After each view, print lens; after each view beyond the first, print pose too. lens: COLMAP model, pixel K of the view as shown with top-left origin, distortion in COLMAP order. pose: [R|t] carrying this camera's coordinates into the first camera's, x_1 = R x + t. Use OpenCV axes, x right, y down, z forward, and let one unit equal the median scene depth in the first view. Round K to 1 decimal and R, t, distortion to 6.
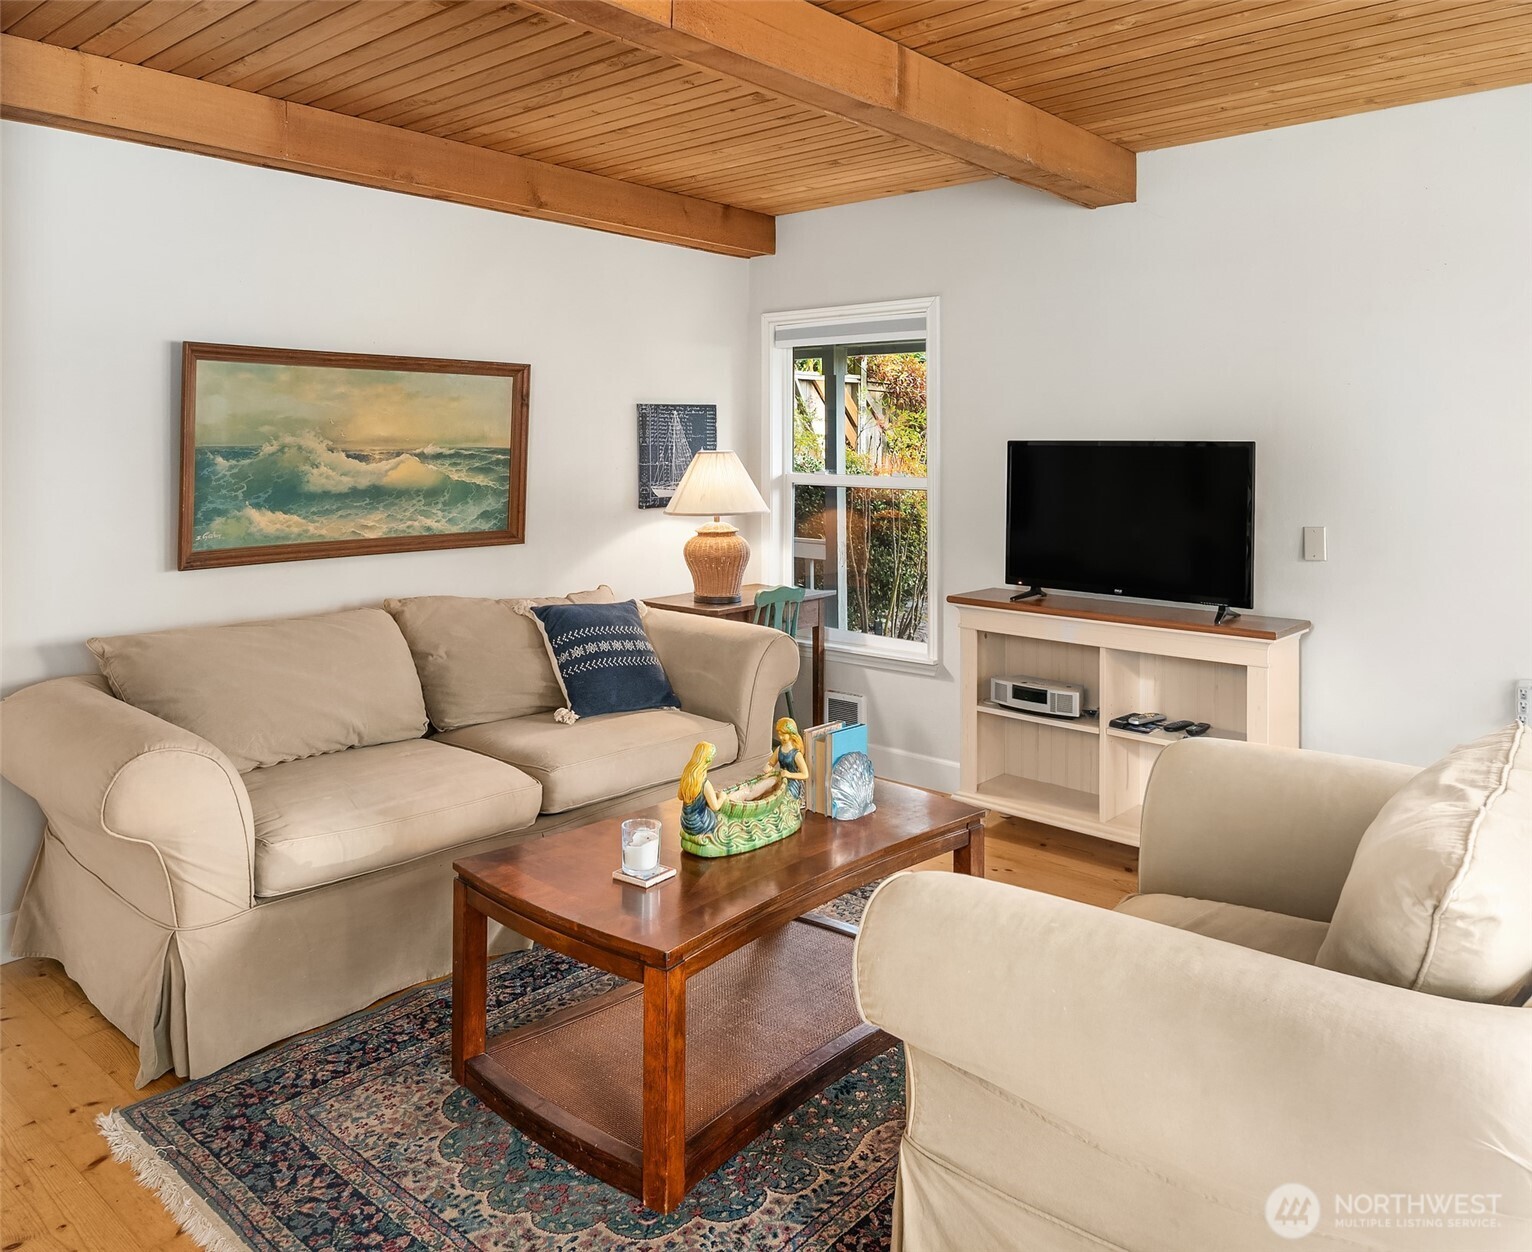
lens RADIAL K [[1193.1, 0, 772.6], [0, 1193.1, 413.4], [0, 0, 1]] dist [0.000198, -0.001556]
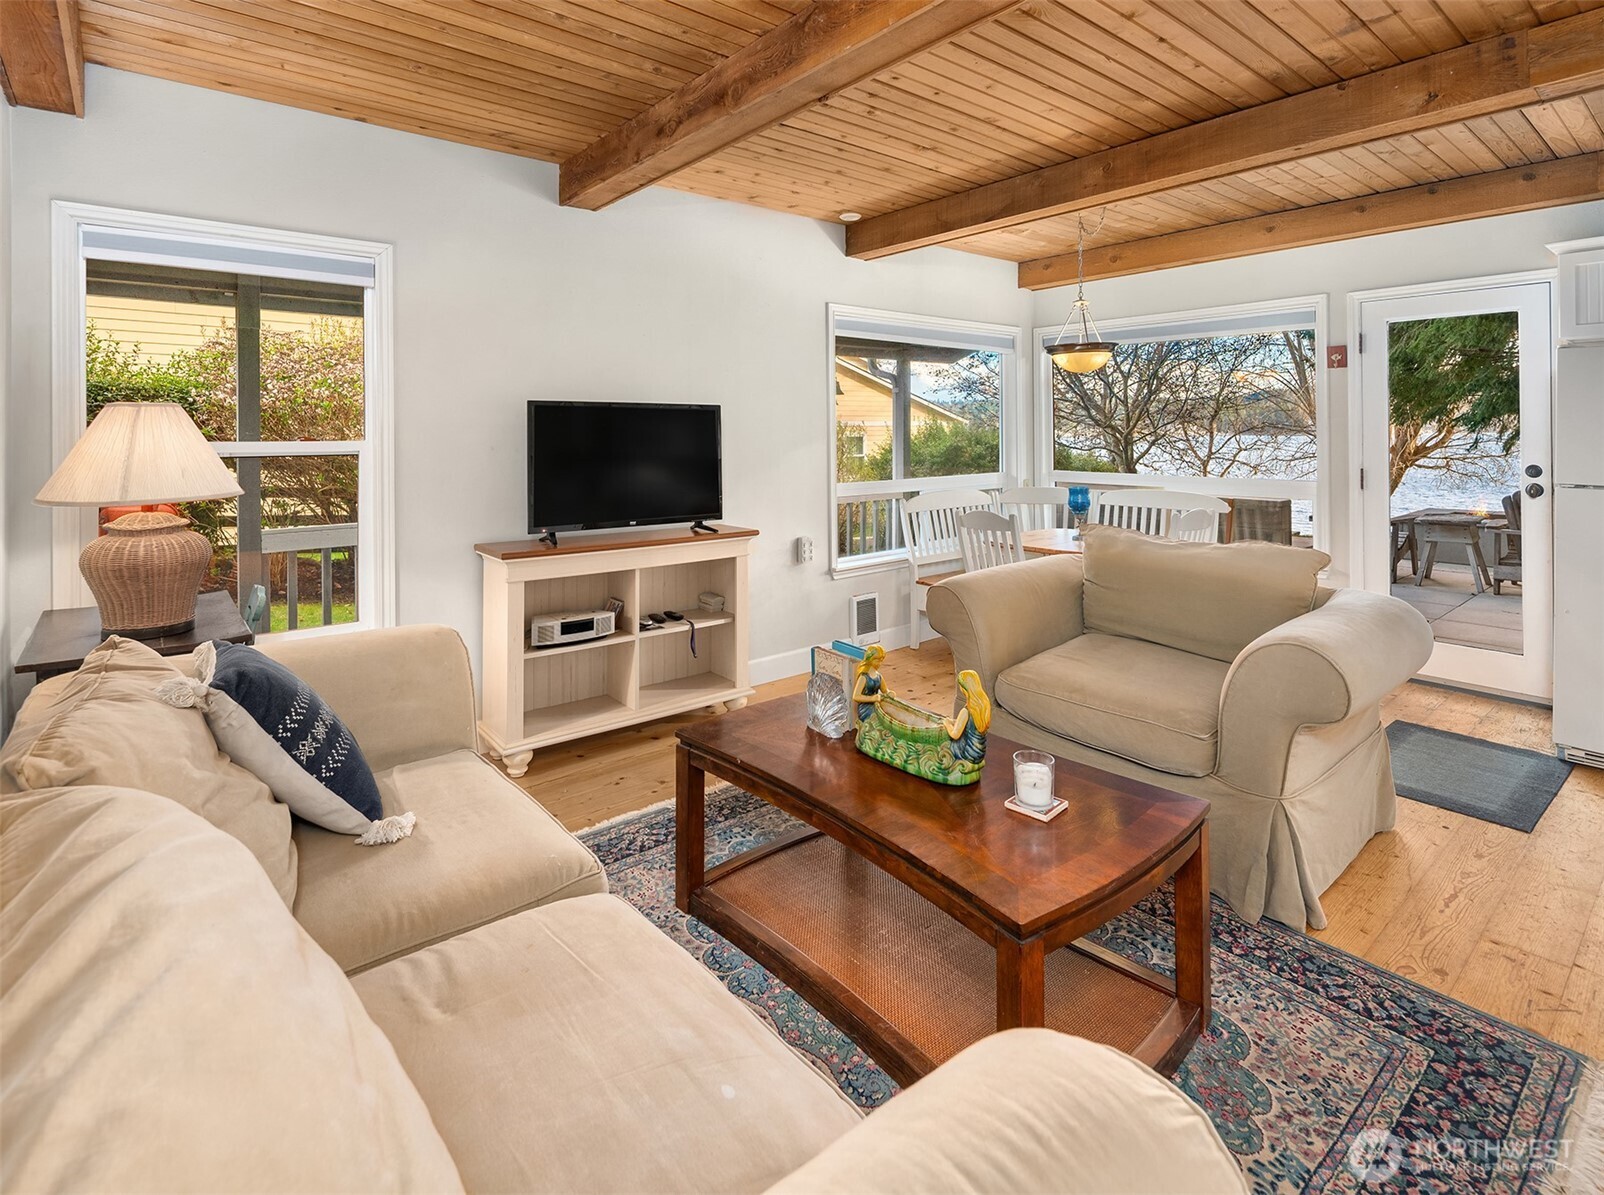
lens RADIAL K [[789.2, 0, 823.1], [0, 789.2, 435.0], [0, 0, 1]] dist [-0.009001, -0.000745]
pose [[0.155154, -0.007251, 0.987864, -0.521267], [-0.017804, 0.999790, 0.010134, 0.048346], [-0.987730, -0.019160, 0.154992, 0.721640]]
